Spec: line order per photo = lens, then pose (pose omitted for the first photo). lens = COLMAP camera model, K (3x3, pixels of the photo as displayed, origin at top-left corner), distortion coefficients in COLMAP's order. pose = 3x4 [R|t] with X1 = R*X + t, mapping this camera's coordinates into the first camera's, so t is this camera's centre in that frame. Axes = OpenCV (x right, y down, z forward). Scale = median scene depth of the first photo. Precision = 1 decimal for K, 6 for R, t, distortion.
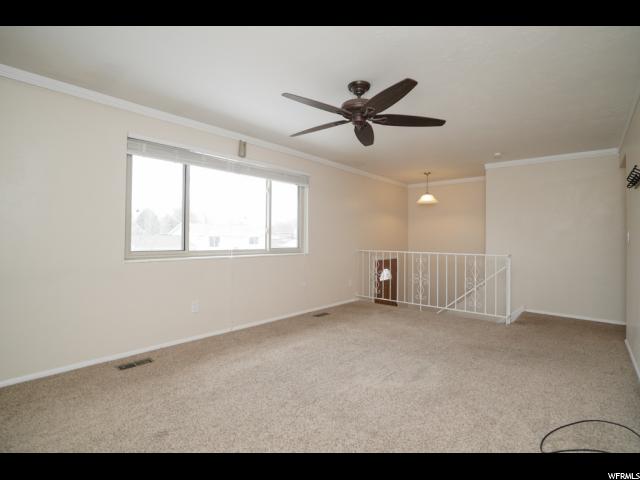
lens RADIAL K [[309.0, 0, 318.4], [0, 309.0, 239.2], [0, 0, 1]] dist [-0.065566, 0.030247]
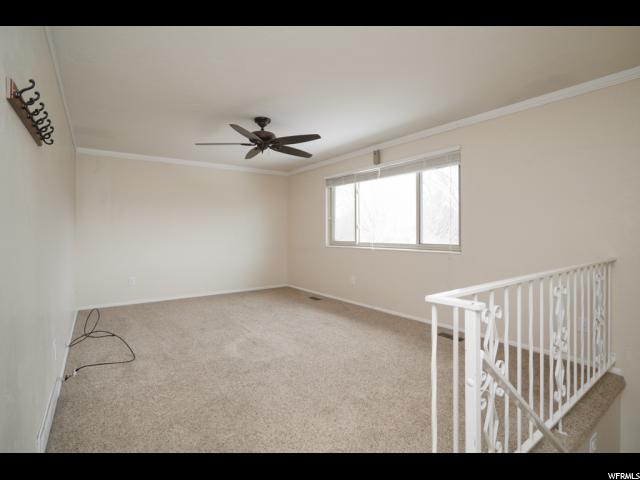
lens RADIAL K [[309.0, 0, 318.4], [0, 309.0, 239.2], [0, 0, 1]] dist [-0.065566, 0.030247]
pose [[-0.211907, 0.006922, -0.977265, 0.955844], [-0.009549, 0.999913, 0.009153, 0.011137], [0.977243, 0.011271, -0.211822, 1.038758]]
